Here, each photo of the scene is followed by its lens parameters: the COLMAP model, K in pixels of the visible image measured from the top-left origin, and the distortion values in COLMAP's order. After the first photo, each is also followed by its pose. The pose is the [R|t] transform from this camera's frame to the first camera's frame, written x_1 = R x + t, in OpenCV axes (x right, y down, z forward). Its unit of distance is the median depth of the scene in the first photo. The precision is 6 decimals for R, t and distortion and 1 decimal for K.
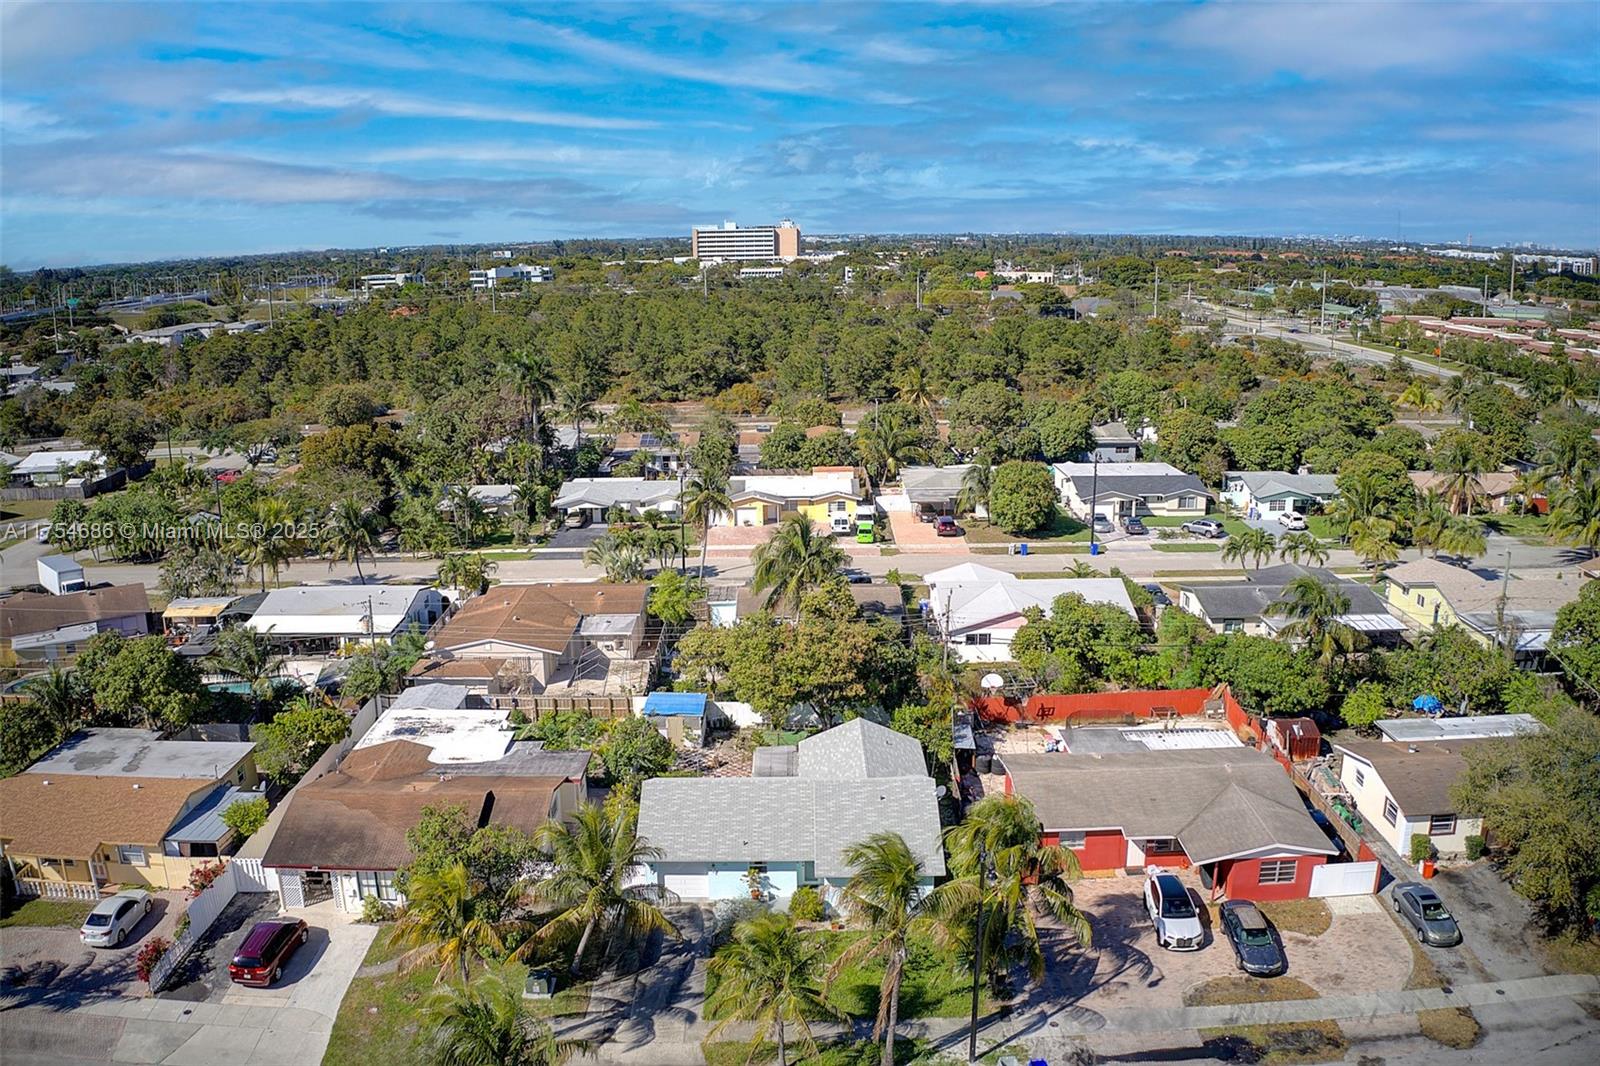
lens RADIAL K [[1255.1, 0, 792.8], [0, 1255.1, 537.5], [0, 0, 1]] dist [-0.187803, 0.024636]
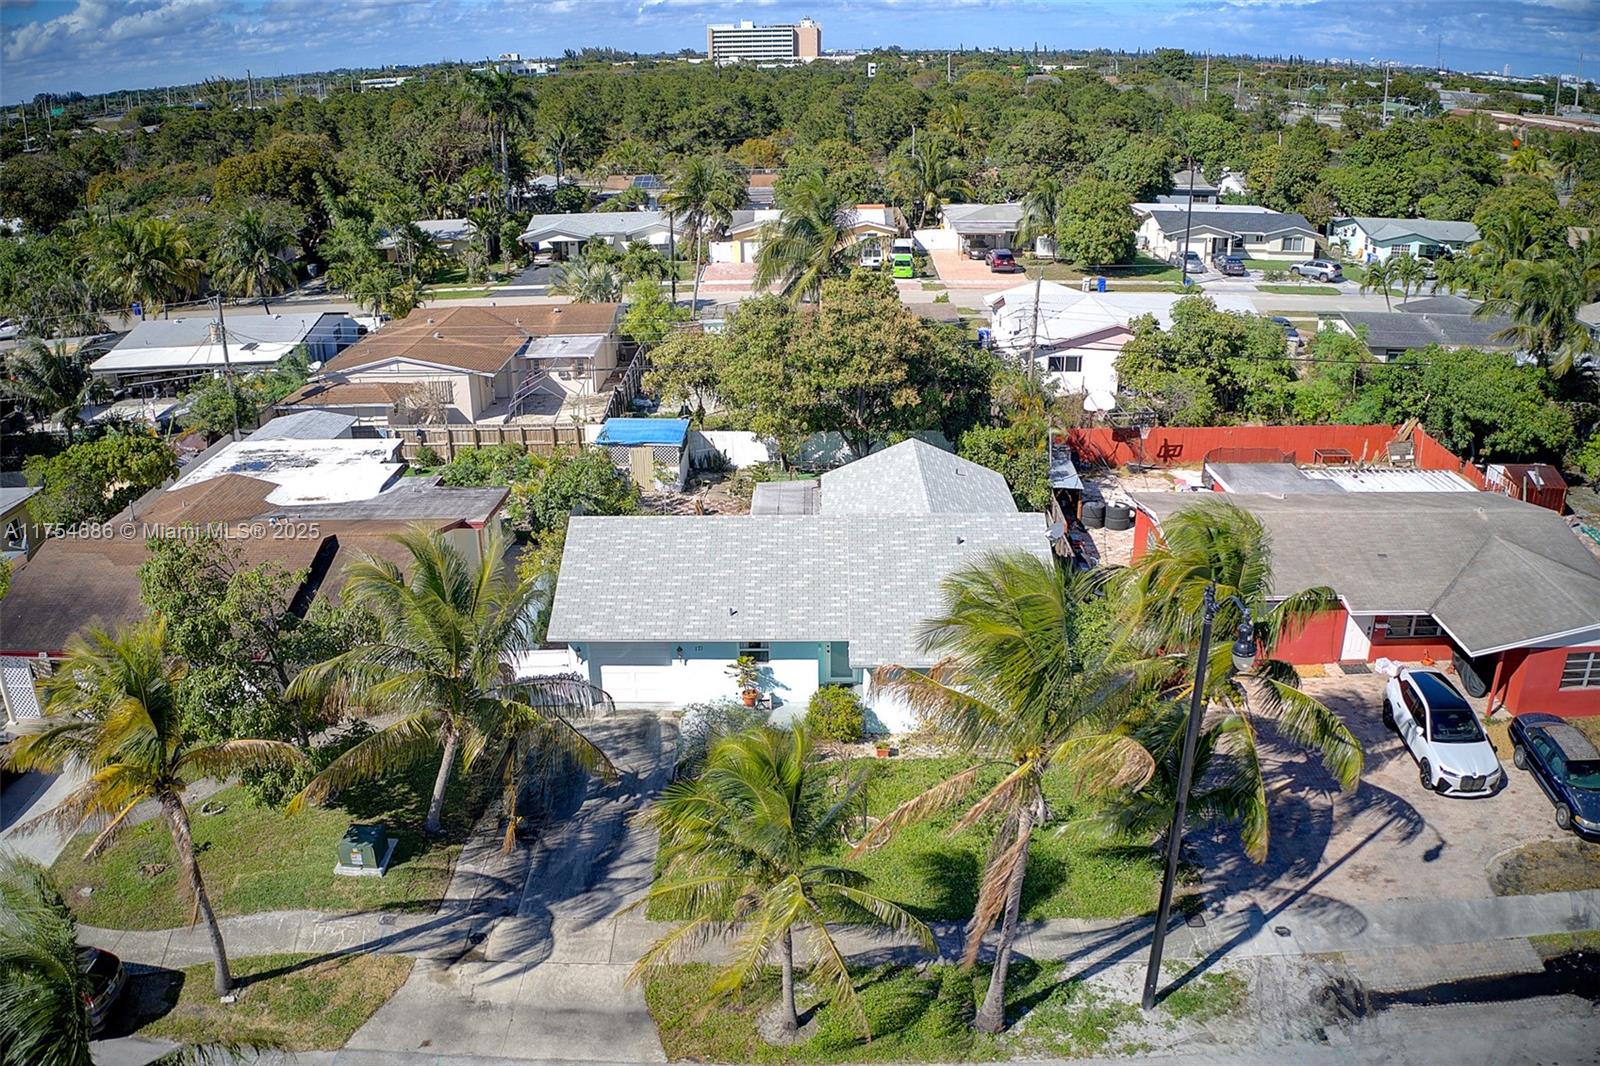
lens RADIAL K [[1255.1, 0, 795.5], [0, 1255.1, 539.8], [0, 0, 1]] dist [-0.187803, 0.024636]
pose [[0.999915, 0.005228, -0.011953, -0.000494], [-0.003477, 0.989844, 0.142113, 0.094085], [0.012575, -0.142059, 0.989778, 0.303990]]
